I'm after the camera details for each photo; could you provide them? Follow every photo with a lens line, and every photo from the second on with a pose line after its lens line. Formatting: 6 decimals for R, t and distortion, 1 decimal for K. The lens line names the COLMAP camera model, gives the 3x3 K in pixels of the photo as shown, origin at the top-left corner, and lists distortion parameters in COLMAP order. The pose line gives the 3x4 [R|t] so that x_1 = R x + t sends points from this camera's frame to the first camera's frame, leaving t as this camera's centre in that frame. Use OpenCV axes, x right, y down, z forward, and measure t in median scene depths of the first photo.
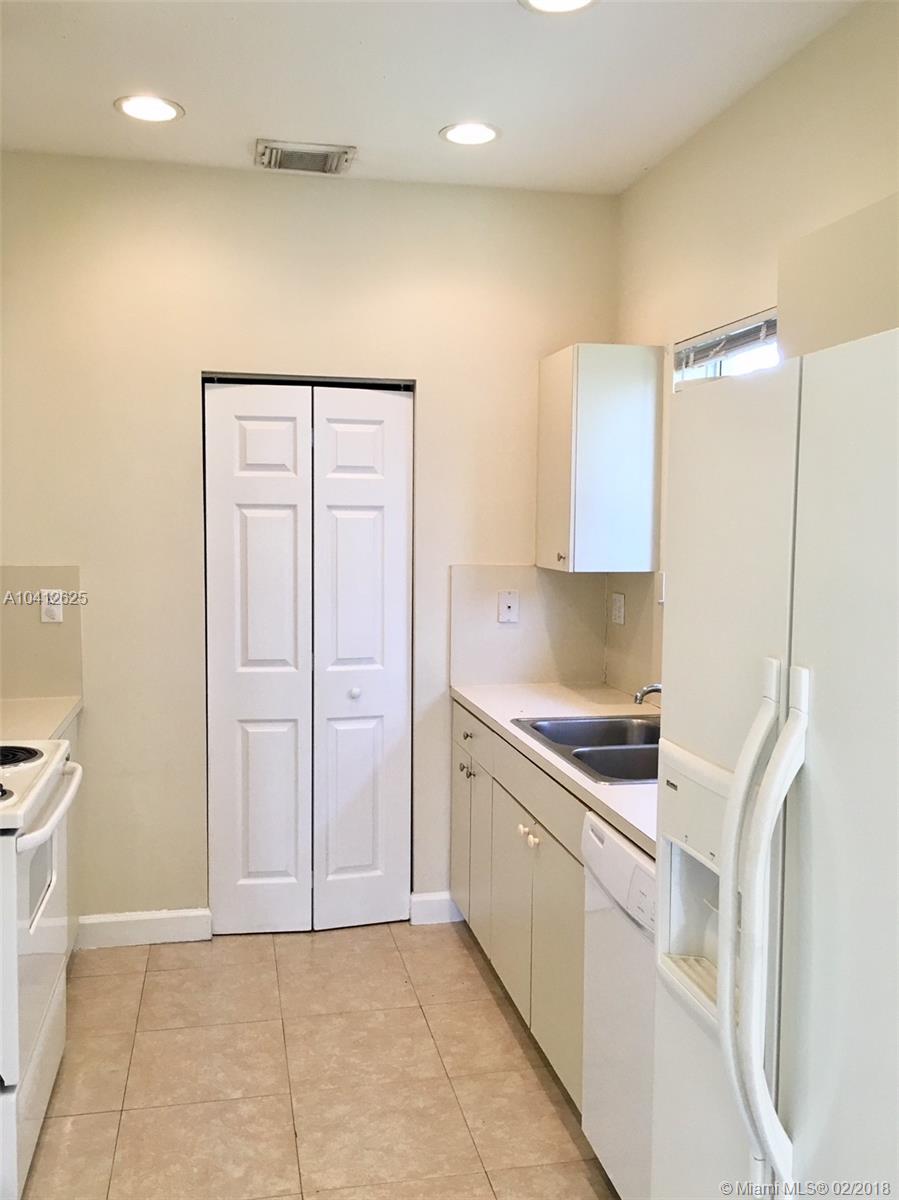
lens RADIAL K [[1069.7, 0, 449.5], [0, 1069.7, 600.0], [0, 0, 1]] dist [0.108724, -0.110073]
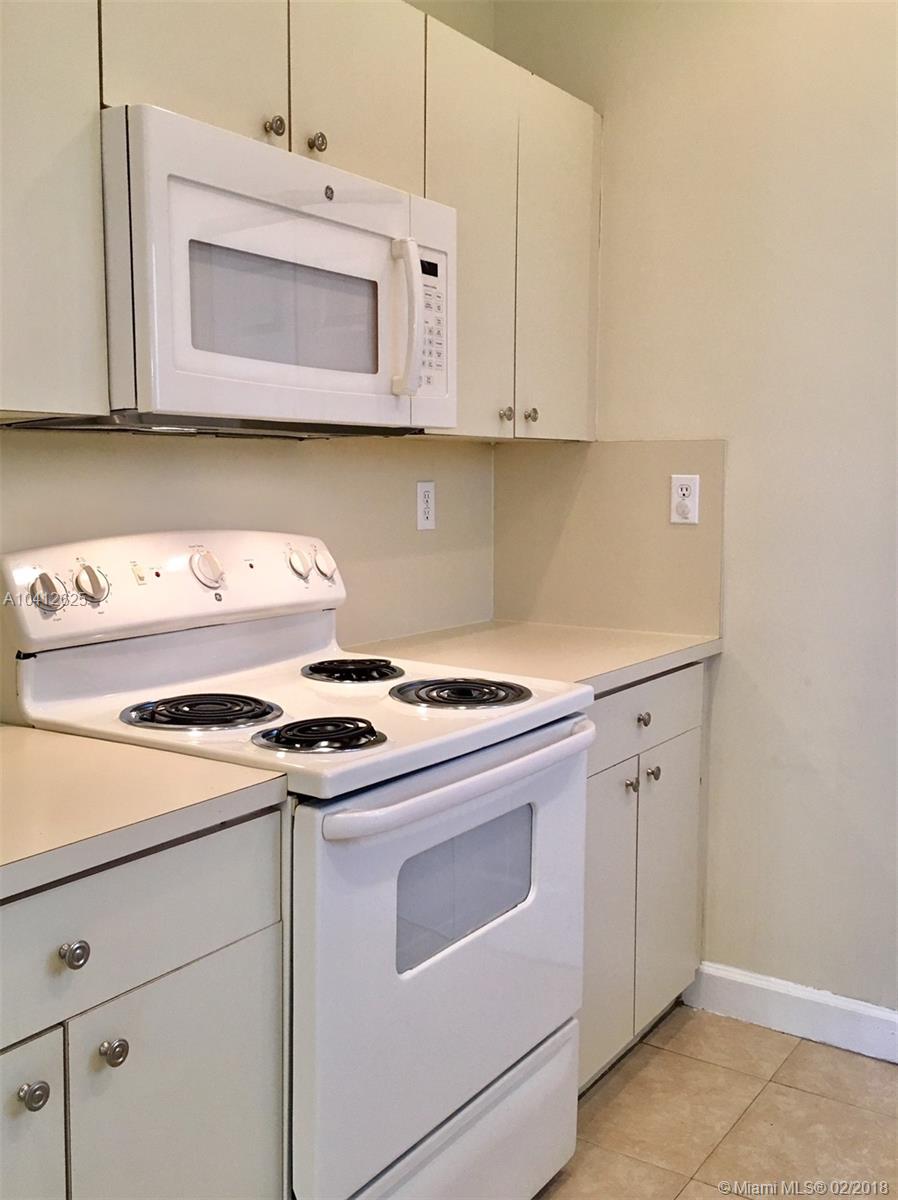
lens RADIAL K [[1151.3, 0, 449.0], [0, 1151.3, 600.0], [0, 0, 1]] dist [0.124658, -0.286554]
pose [[0.691910, 0.073120, -0.718272, 0.056234], [-0.060211, 0.997237, 0.043518, 0.045799], [0.719469, 0.013137, 0.694400, 0.389505]]
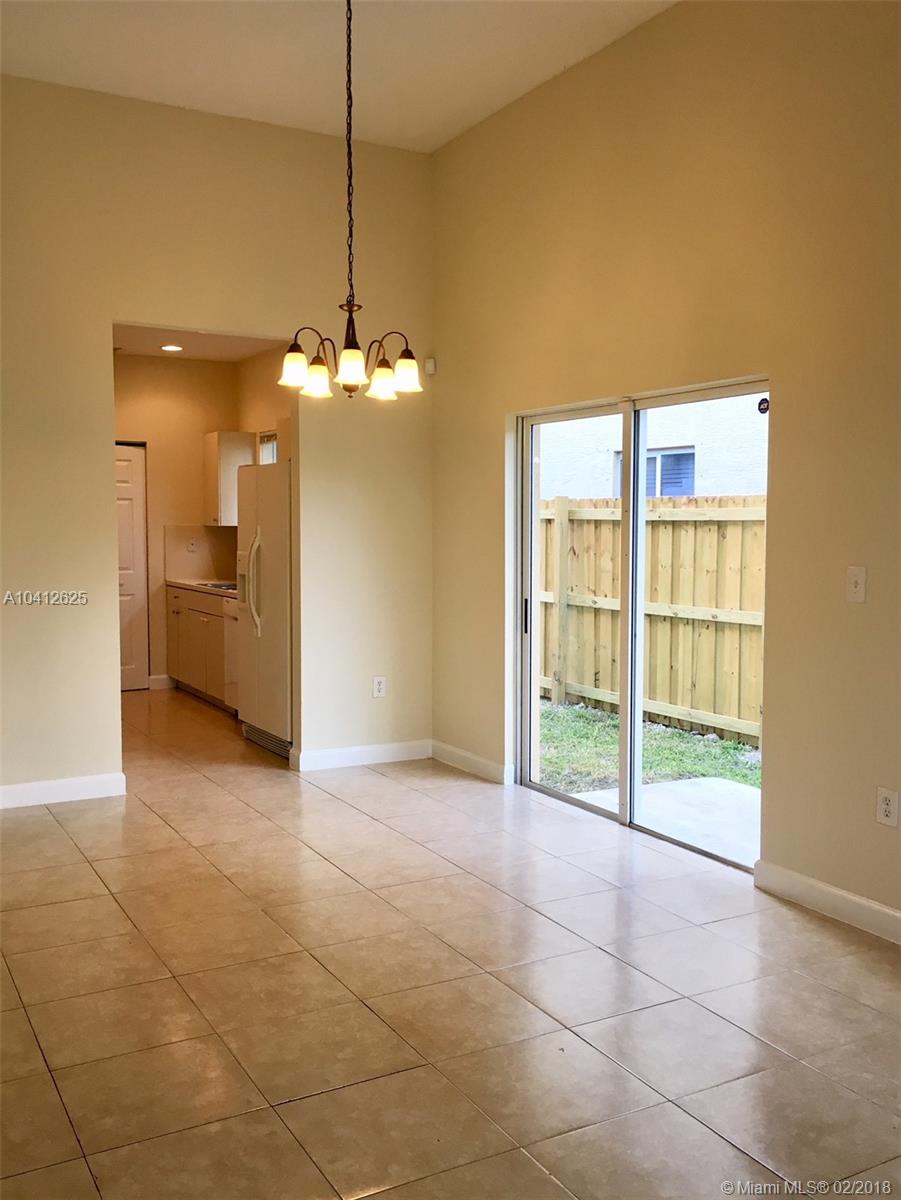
lens RADIAL K [[1151.3, 0, 450.5], [0, 1151.3, 600.0], [0, 0, 1]] dist [0.124658, -0.286554]
pose [[0.956688, -0.022529, 0.290242, -0.141415], [0.025641, 0.999647, -0.006925, 0.163643], [-0.289984, 0.014067, 0.956928, -1.563081]]
